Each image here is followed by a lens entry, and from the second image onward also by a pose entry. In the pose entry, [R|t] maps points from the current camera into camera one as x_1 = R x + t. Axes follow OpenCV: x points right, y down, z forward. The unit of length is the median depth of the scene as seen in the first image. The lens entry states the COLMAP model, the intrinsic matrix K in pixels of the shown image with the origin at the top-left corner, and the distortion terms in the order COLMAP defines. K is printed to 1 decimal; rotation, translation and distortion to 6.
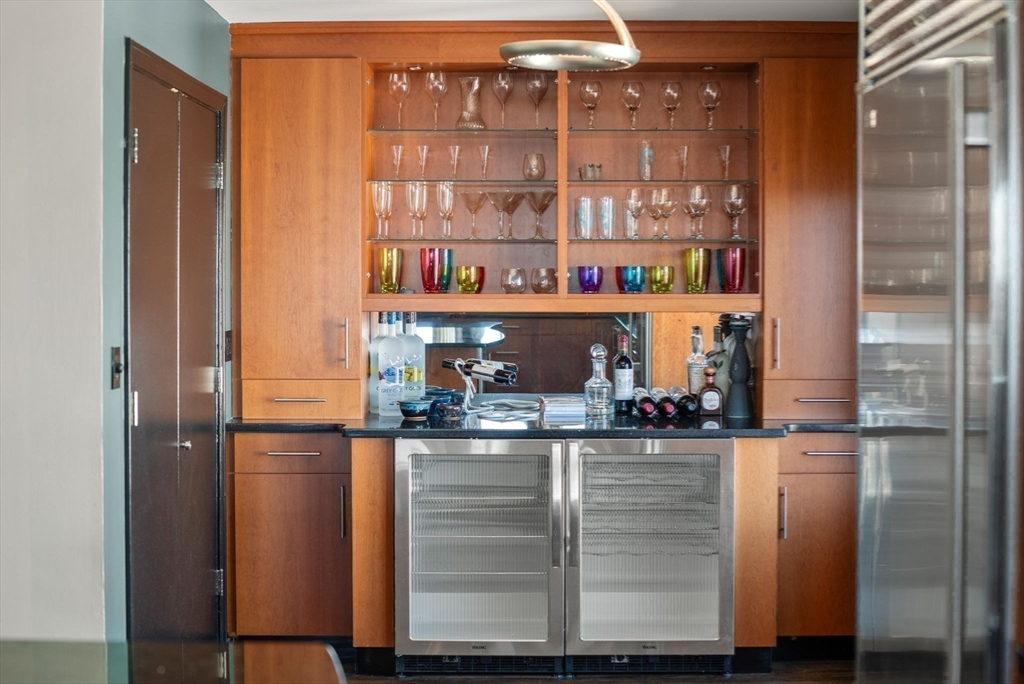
lens RADIAL K [[1504.3, 0, 483.7], [0, 1504.3, 292.9], [0, 0, 1]] dist [-0.051124, -0.032347]
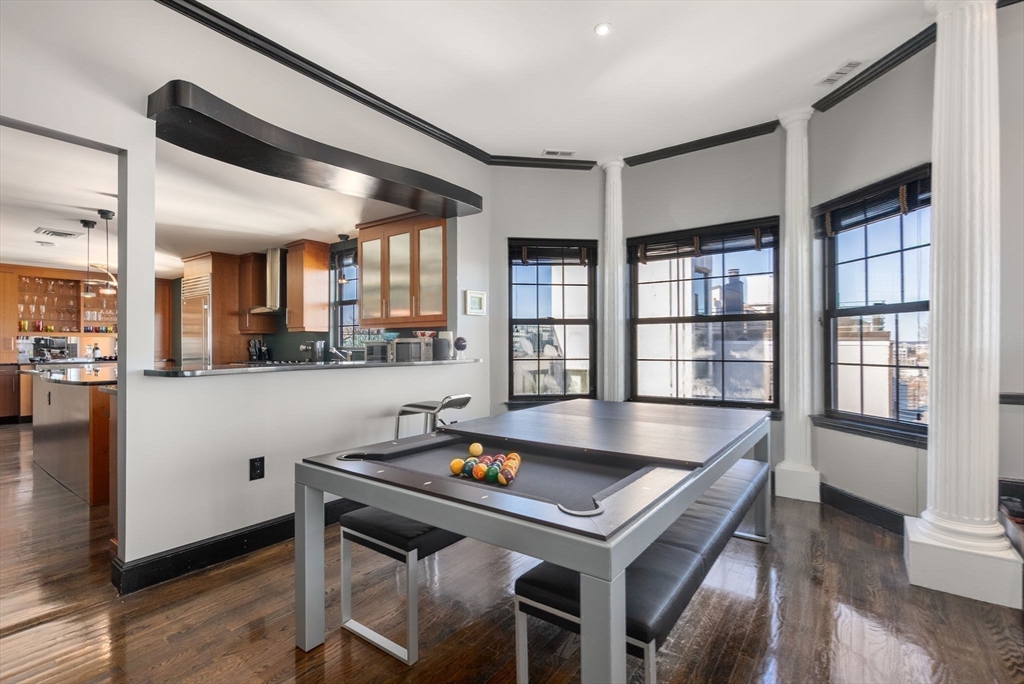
lens RADIAL K [[474.0, 0, 512.0], [0, 474.0, 342.0], [0, 0, 1]] dist [0.003377, 0.000391]
pose [[0.569375, 0.001584, 0.822076, -0.374123], [0.013425, 0.999847, -0.011225, 0.060472], [-0.821968, 0.017428, 0.569267, -0.824889]]
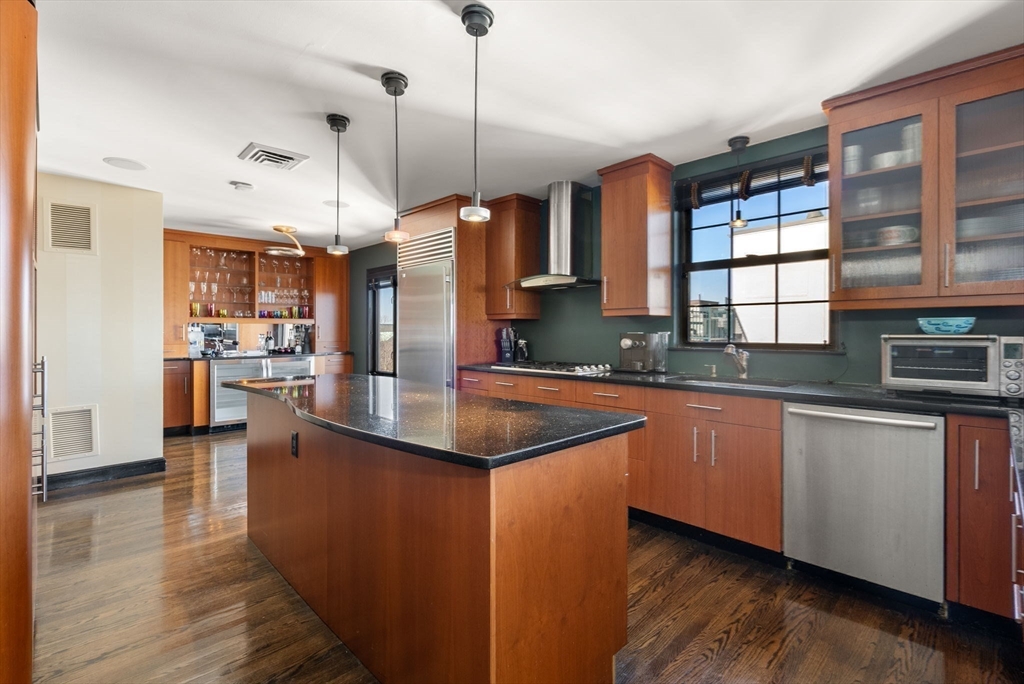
lens RADIAL K [[477.0, 0, 515.5], [0, 477.0, 331.8], [0, 0, 1]] dist [-0.004223, -0.000350]
pose [[0.689504, -0.002548, 0.724277, -0.330279], [0.008960, 0.999947, -0.005012, 0.042695], [-0.724226, 0.009945, 0.689490, -0.189634]]
